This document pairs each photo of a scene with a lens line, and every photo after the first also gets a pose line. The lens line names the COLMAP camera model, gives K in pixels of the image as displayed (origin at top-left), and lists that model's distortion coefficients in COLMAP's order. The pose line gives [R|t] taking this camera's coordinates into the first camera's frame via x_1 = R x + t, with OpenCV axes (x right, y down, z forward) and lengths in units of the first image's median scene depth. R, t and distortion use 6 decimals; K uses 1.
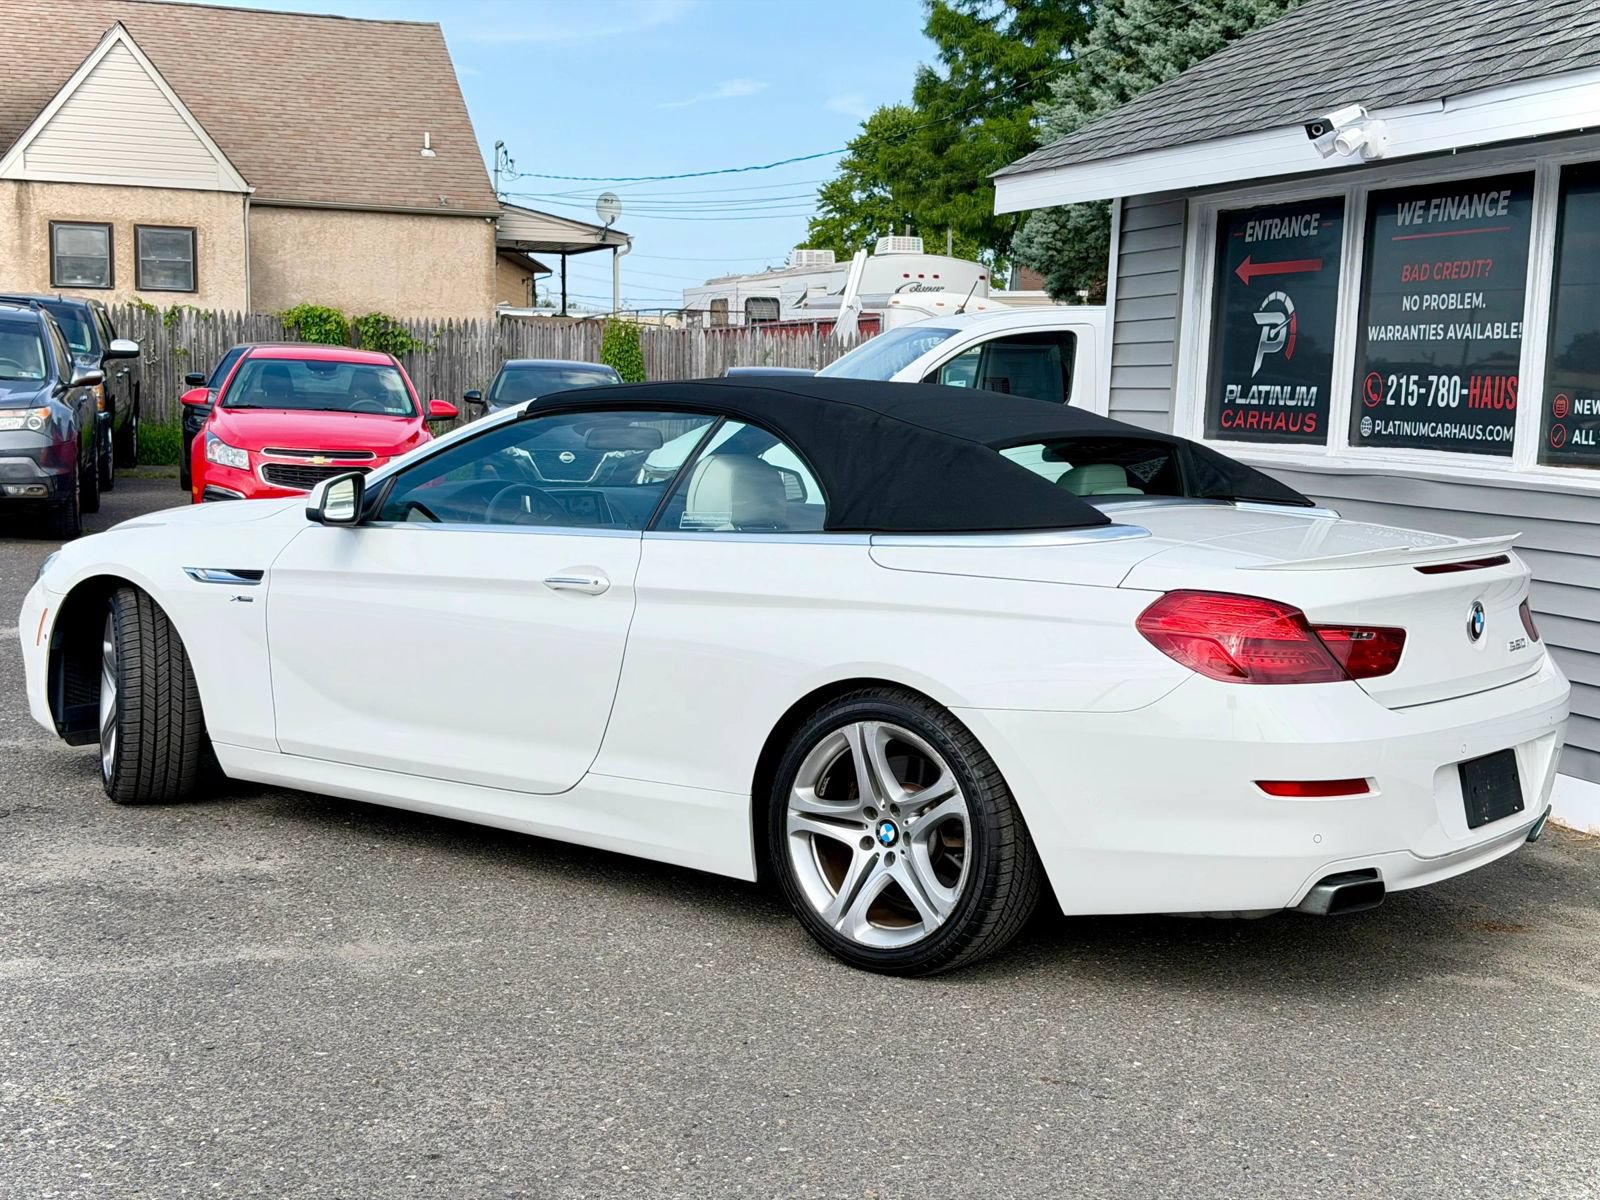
lens RADIAL K [[2220.1, 0, 803.1], [0, 2220.1, 602.0], [0, 0, 1]] dist [0.201400, -0.438949]
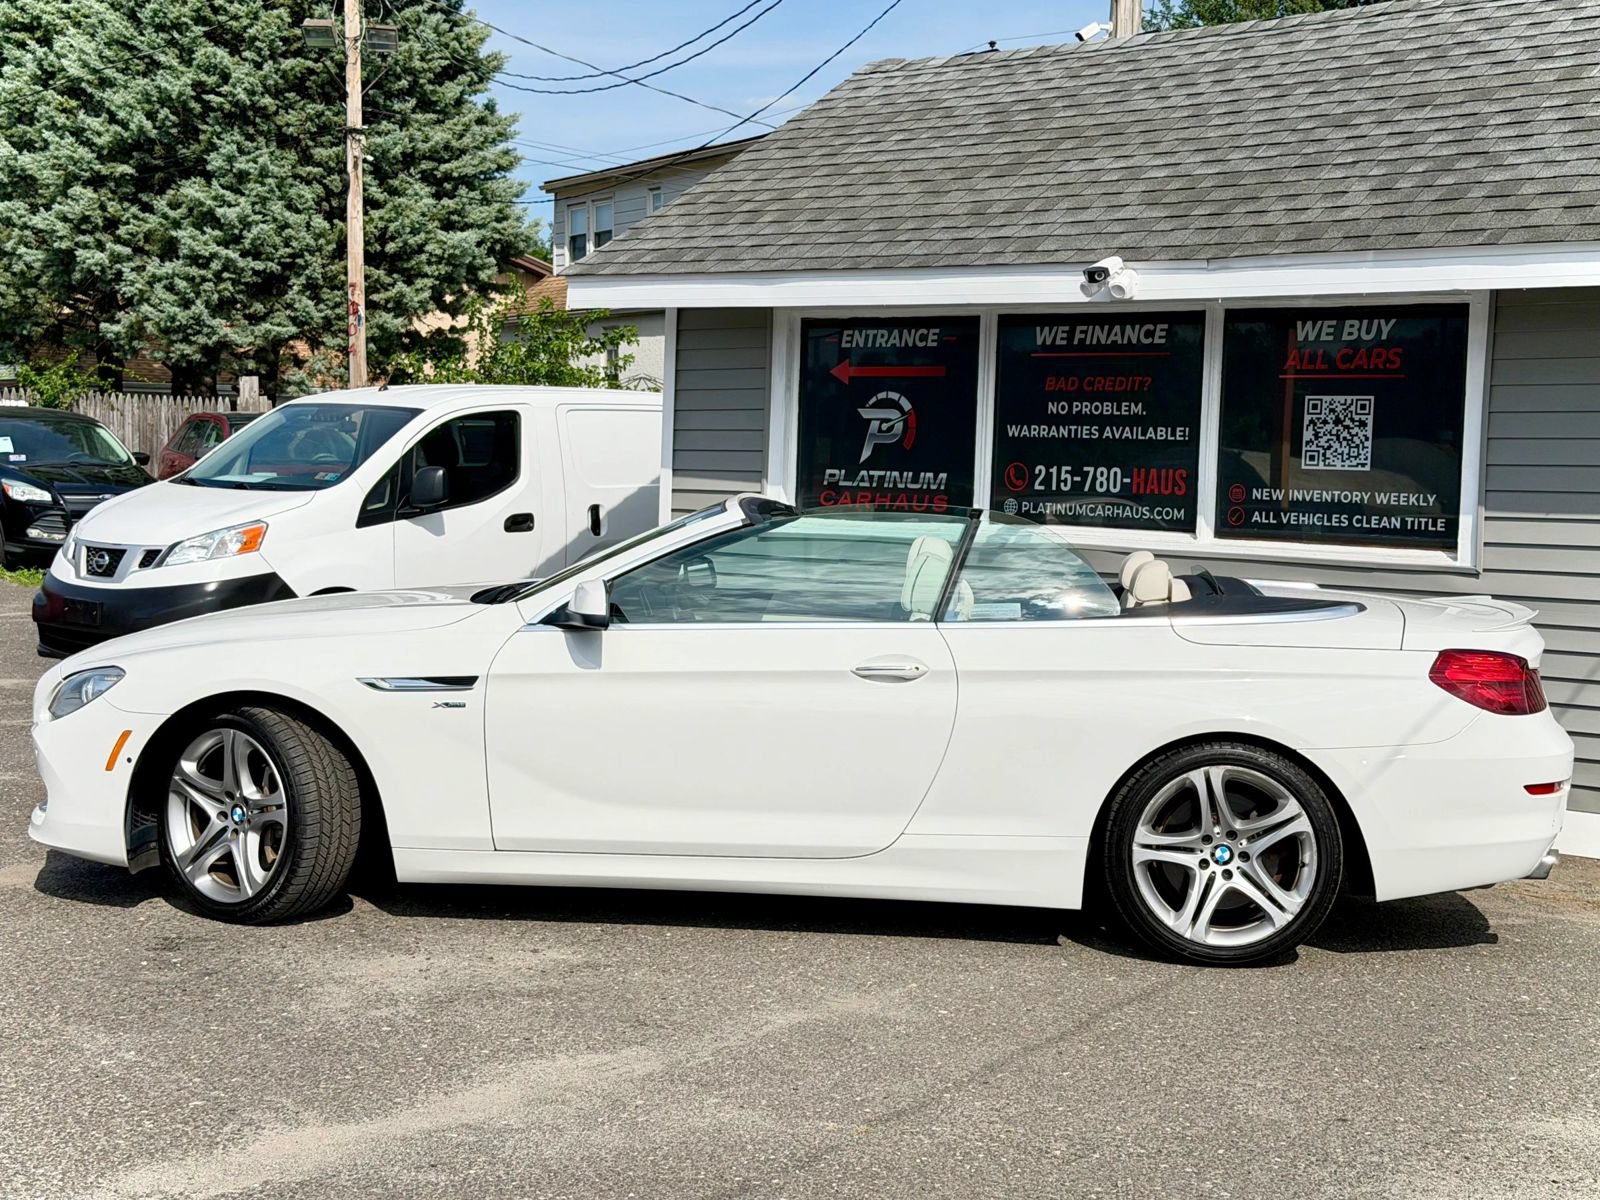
lens RADIAL K [[2282.7, 0, 802.9], [0, 2282.7, 598.7], [0, 0, 1]] dist [0.174775, -0.297760]
pose [[0.839863, -0.039786, 0.541338, -0.522481], [0.051320, 0.998663, -0.006223, -0.026894], [-0.540366, 0.033008, 0.840782, 0.021431]]
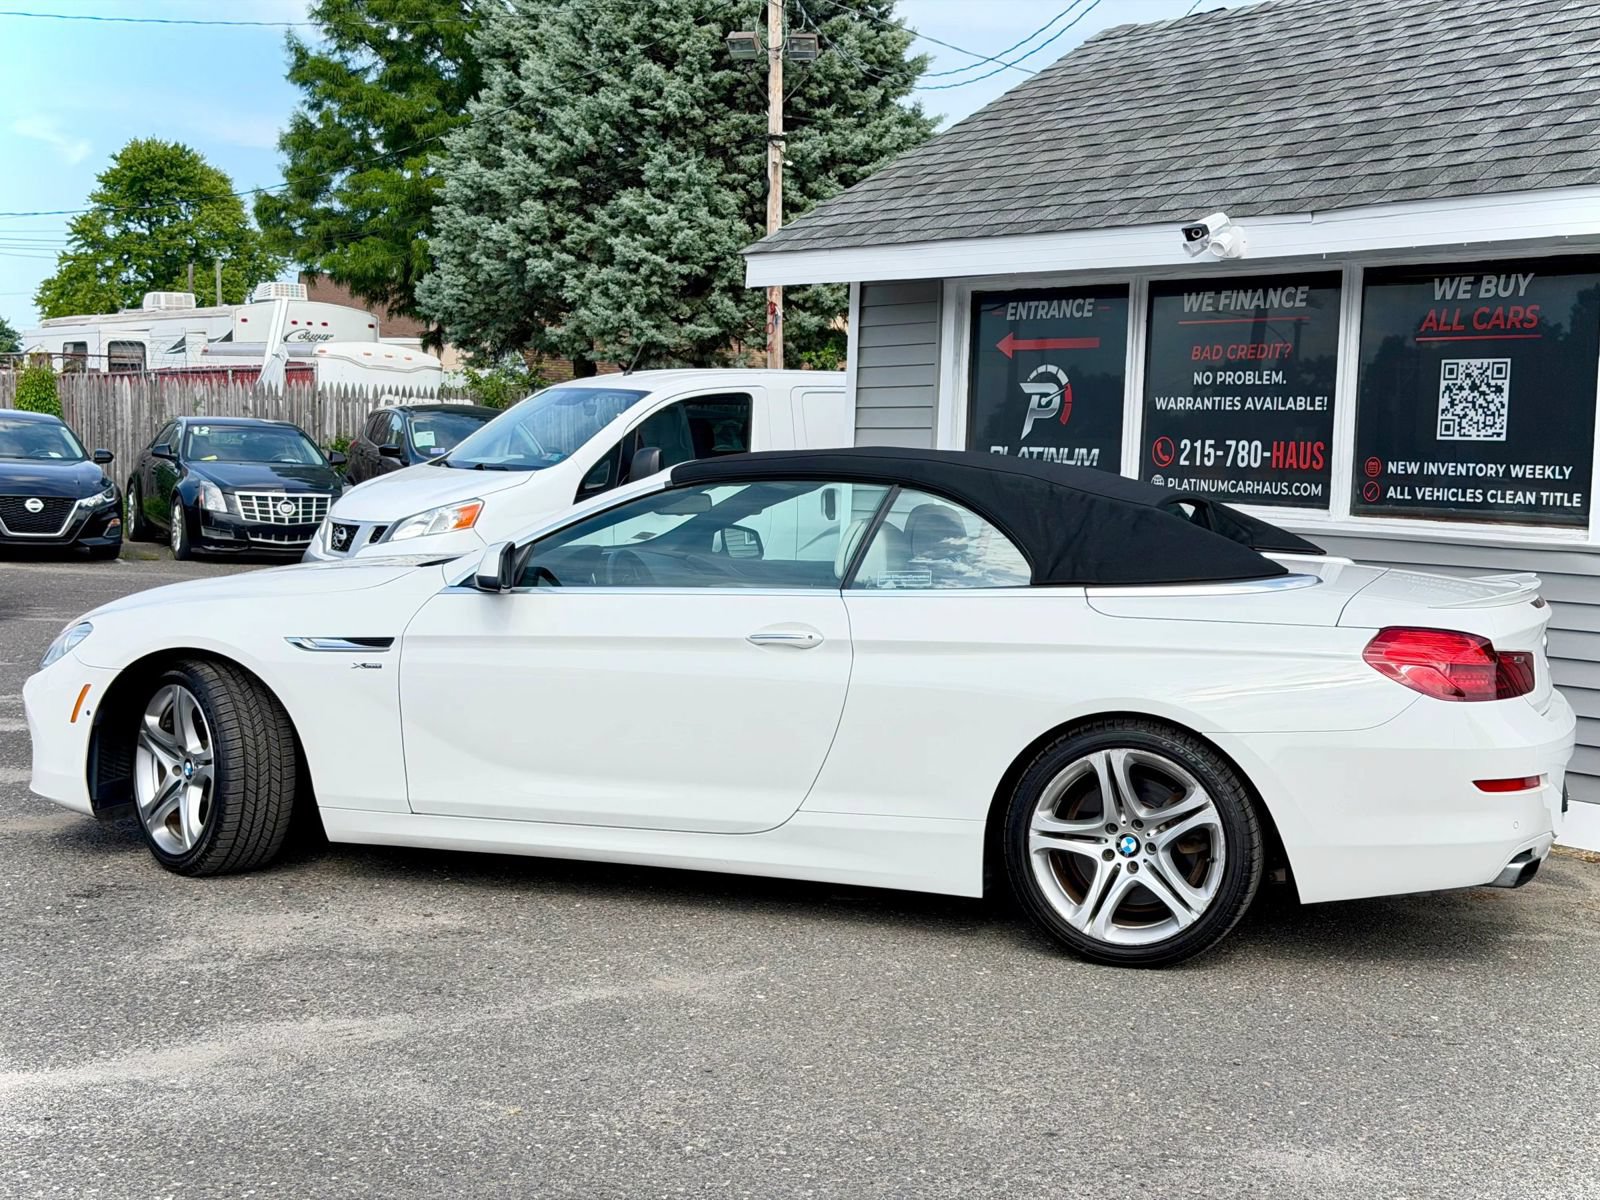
lens RADIAL K [[2220.1, 0, 803.1], [0, 2220.1, 602.0], [0, 0, 1]] dist [0.201400, -0.438949]
pose [[0.944351, -0.027468, 0.327791, -0.304316], [0.033939, 0.999325, -0.014036, -0.007206], [-0.327184, 0.024380, 0.944646, -0.026084]]
